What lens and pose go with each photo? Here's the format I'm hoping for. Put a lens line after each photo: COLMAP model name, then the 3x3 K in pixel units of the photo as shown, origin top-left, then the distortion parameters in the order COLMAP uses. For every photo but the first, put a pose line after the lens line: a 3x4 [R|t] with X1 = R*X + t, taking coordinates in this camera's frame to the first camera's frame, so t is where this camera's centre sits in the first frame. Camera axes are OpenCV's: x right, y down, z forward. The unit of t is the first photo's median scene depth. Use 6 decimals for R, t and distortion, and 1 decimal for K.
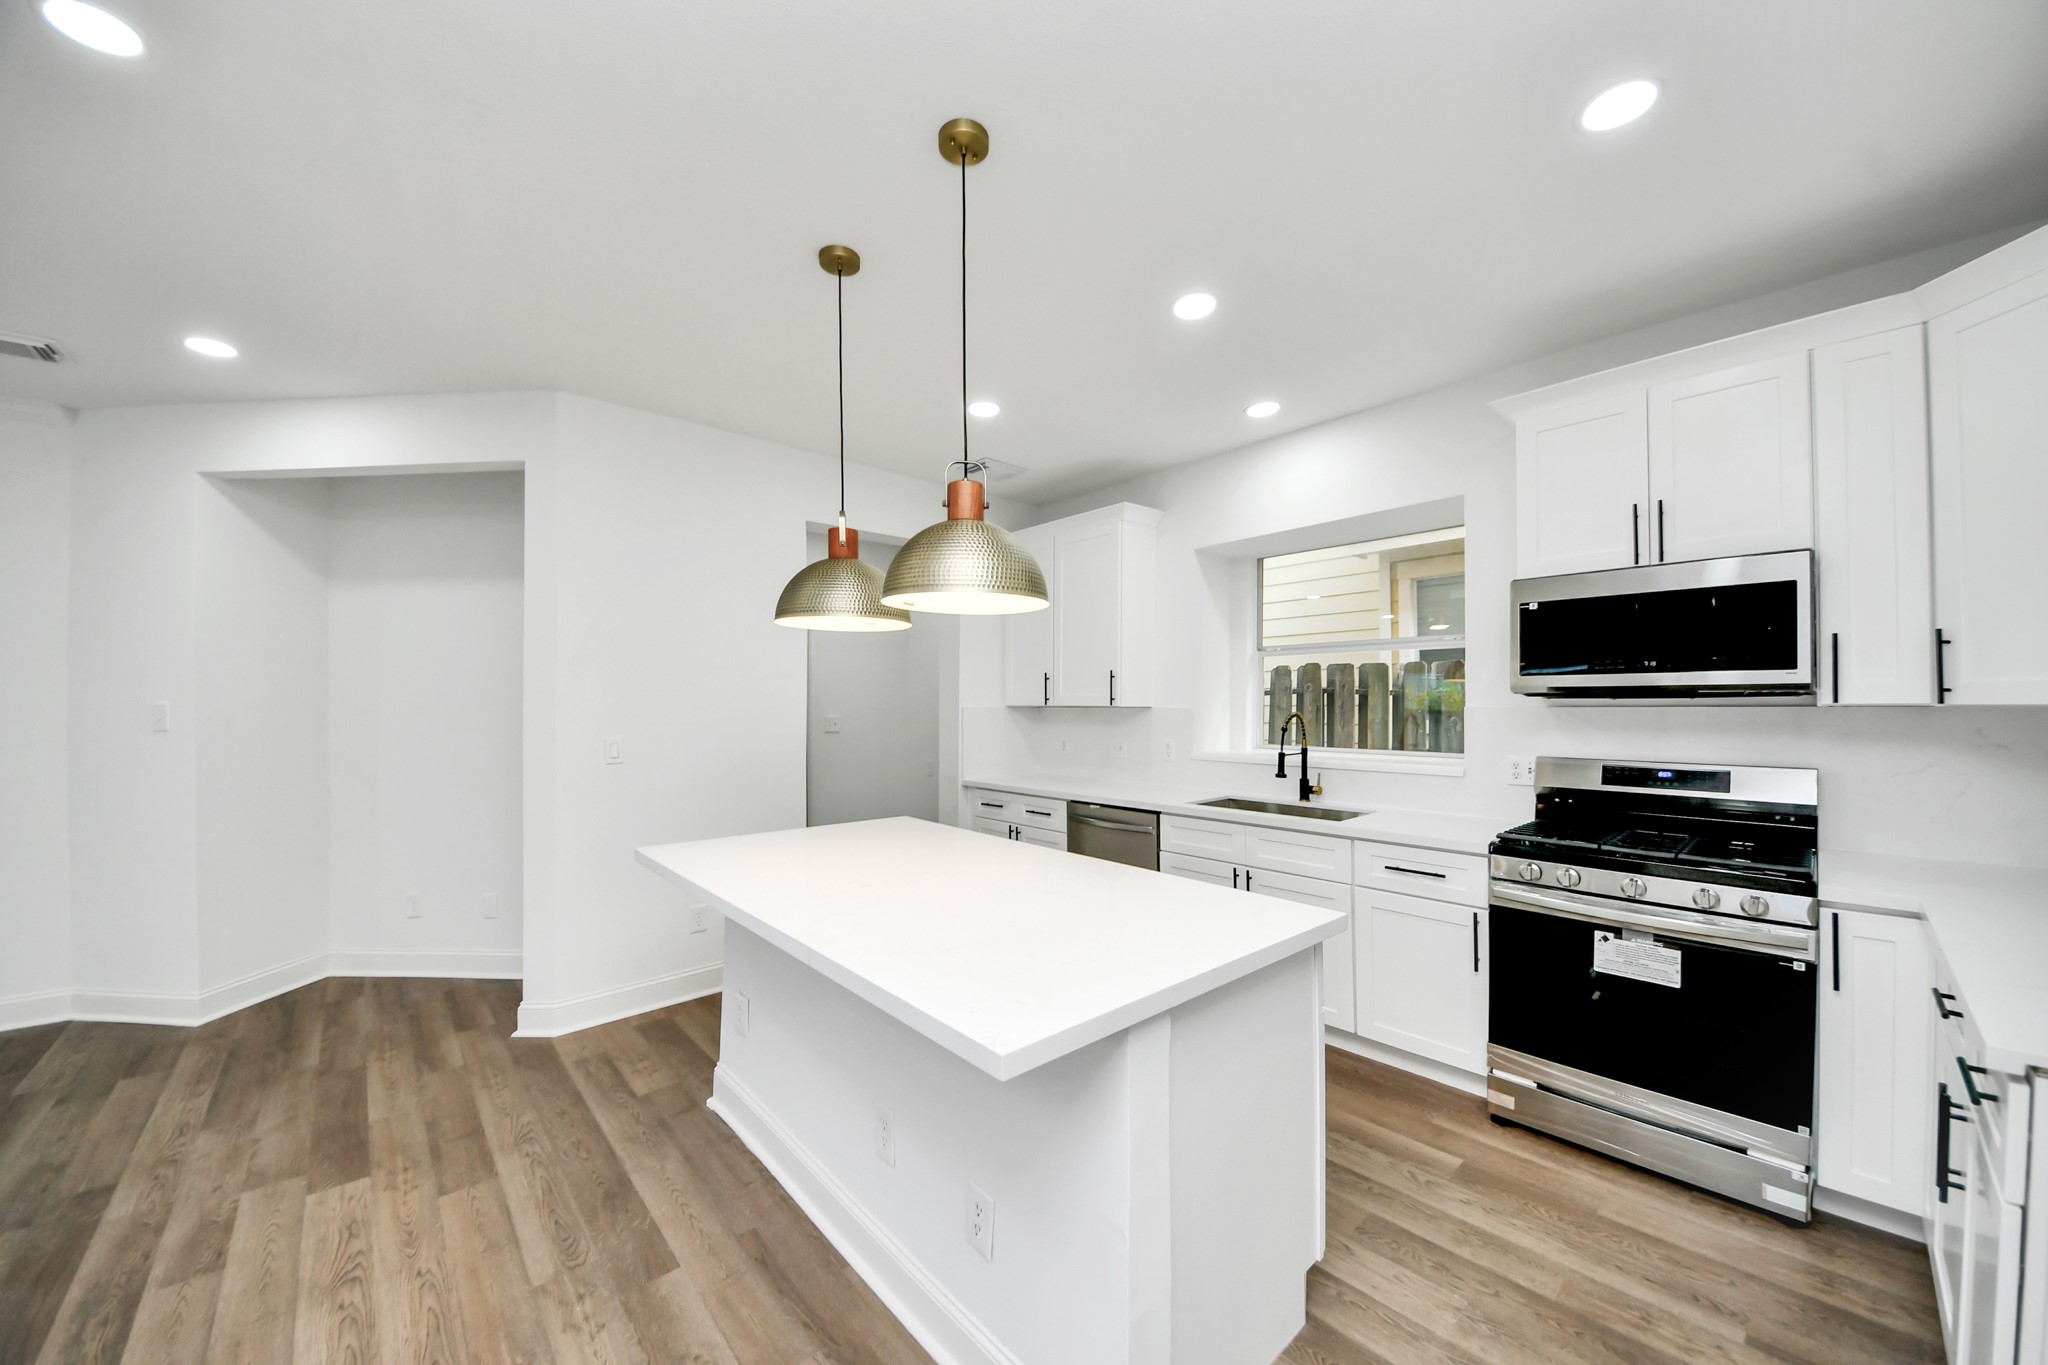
lens RADIAL K [[745.6, 0, 1012.5], [0, 745.6, 689.4], [0, 0, 1]] dist [-0.006307, -0.004368]
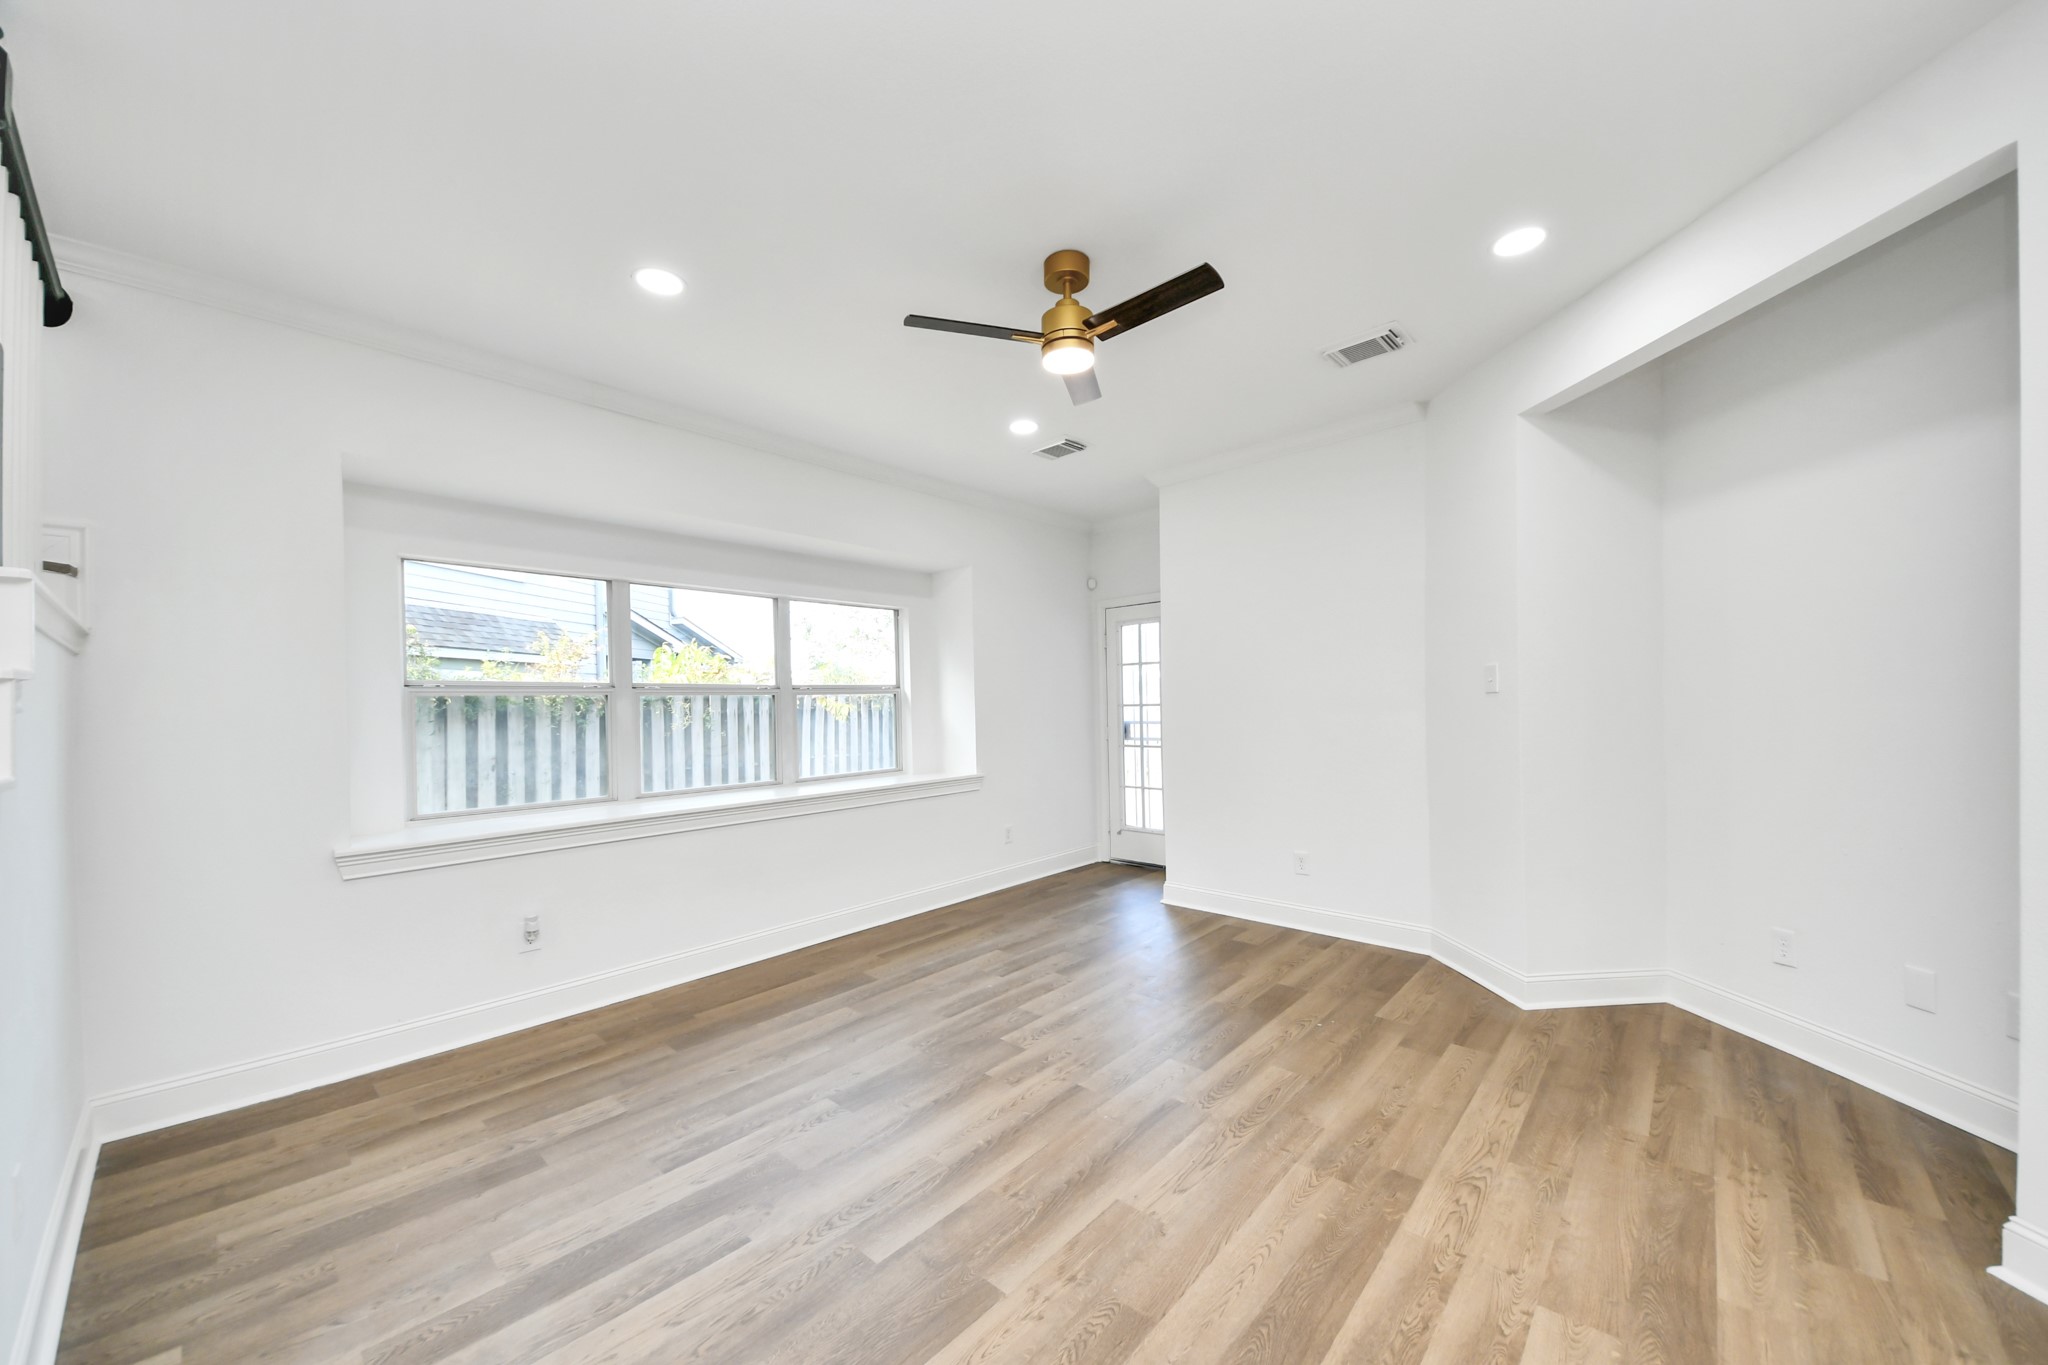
lens RADIAL K [[745.6, 0, 1029.2], [0, 745.6, 702.6], [0, 0, 1]] dist [-0.006307, -0.004368]
pose [[0.111814, 0.006664, -0.993707, -0.313272], [0.030455, 0.999485, 0.010130, 0.052679], [0.993262, -0.031396, 0.111553, 0.351271]]
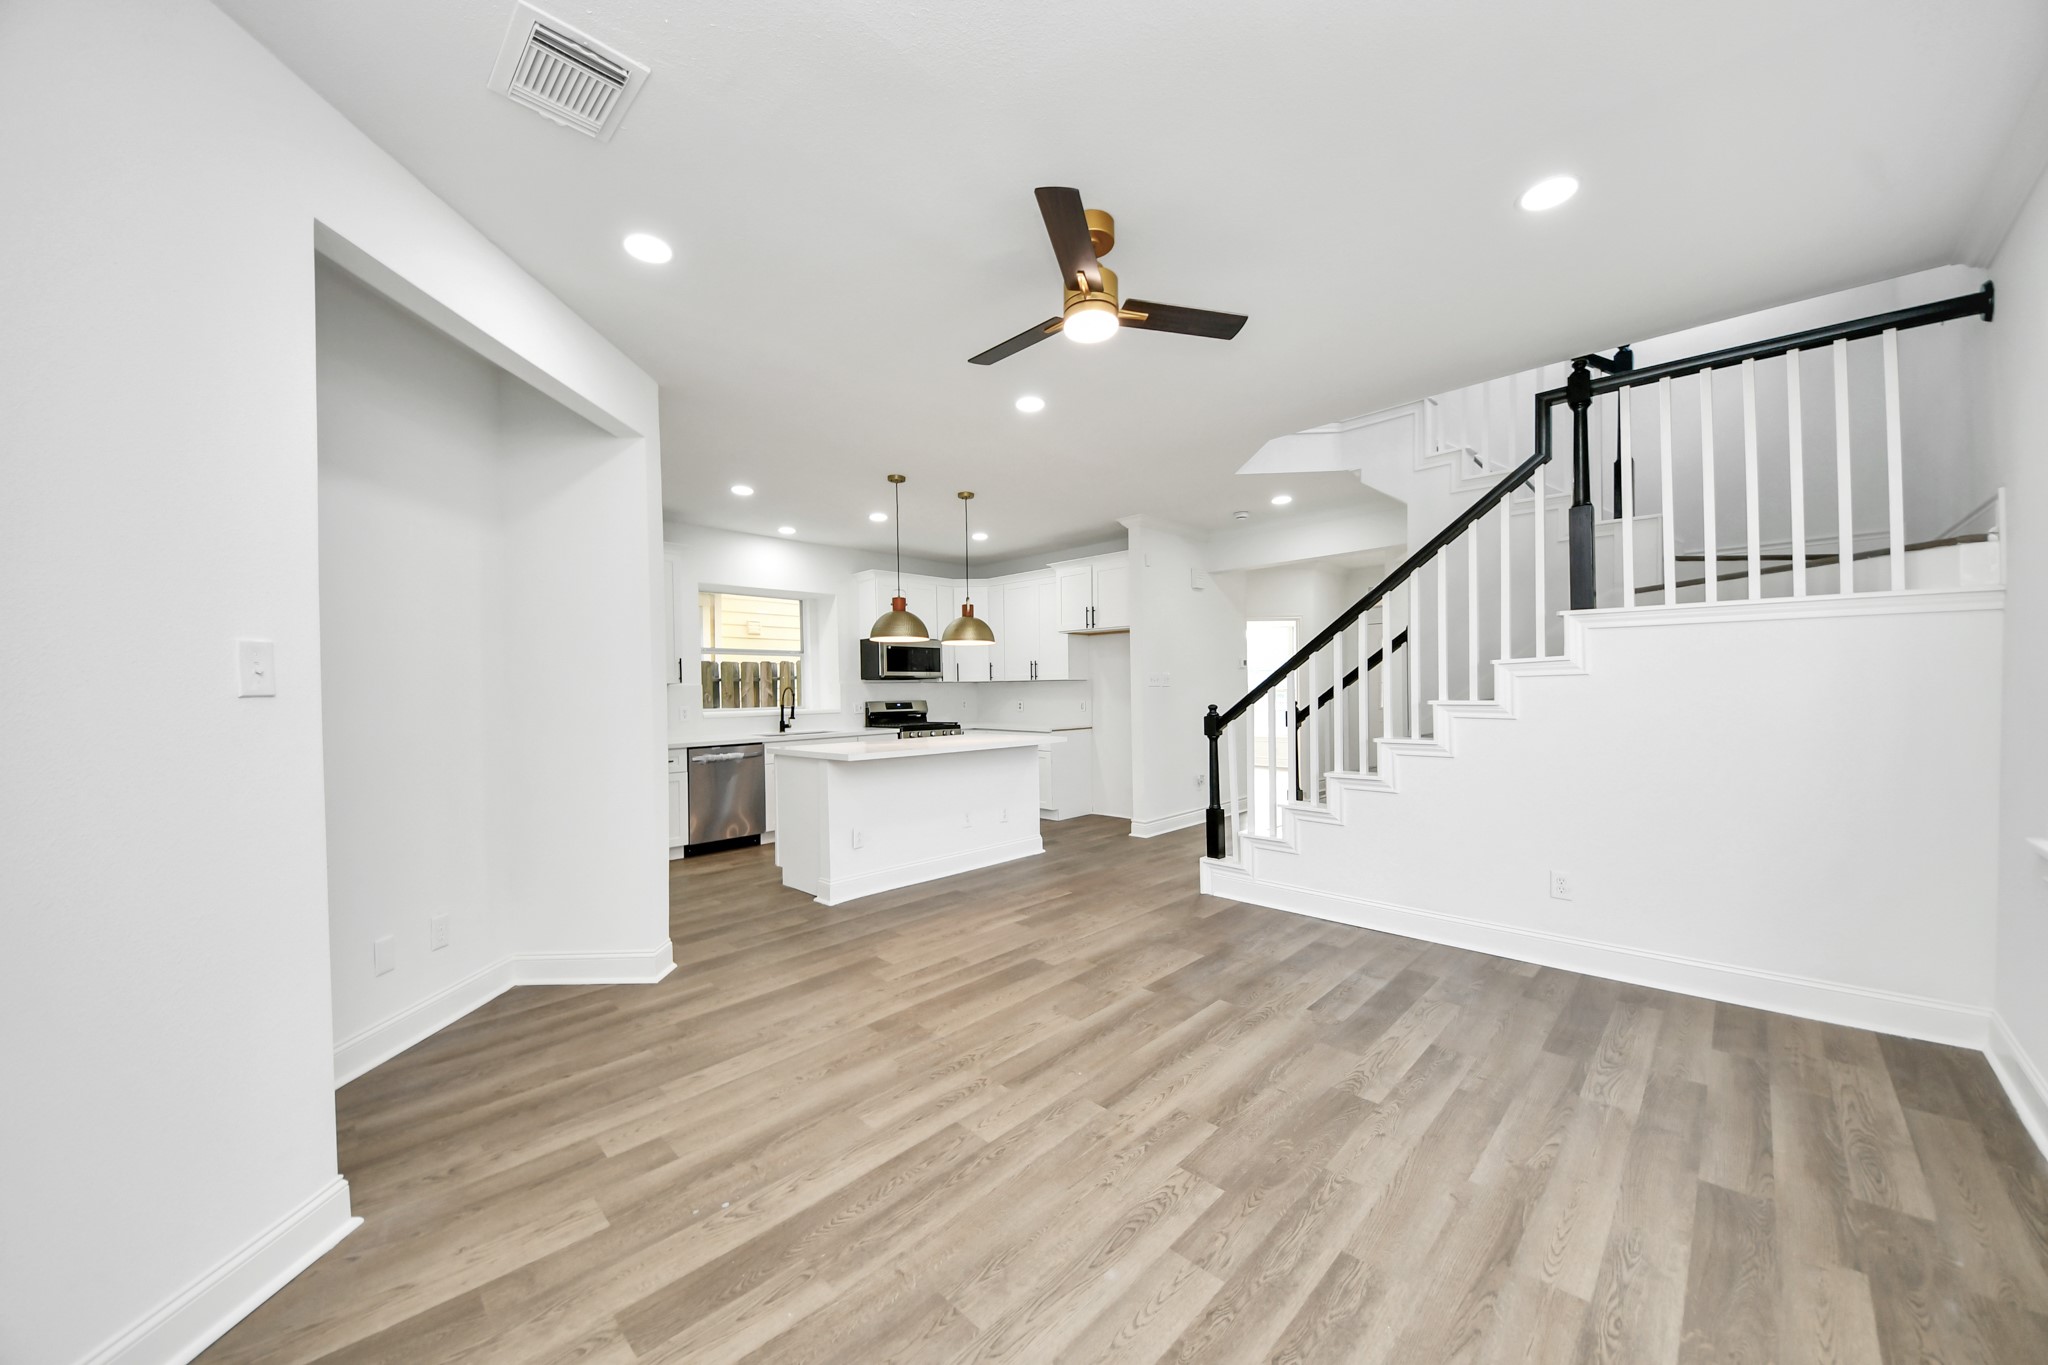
lens RADIAL K [[709.8, 0, 986.6], [0, 709.8, 685.8], [0, 0, 1]] dist [0.005501, -0.002893]
pose [[-0.012020, 0.008685, 0.999890, -2.072573], [0.005358, 0.999948, -0.008621, 0.065532], [-0.999913, 0.005253, -0.012066, 0.649594]]
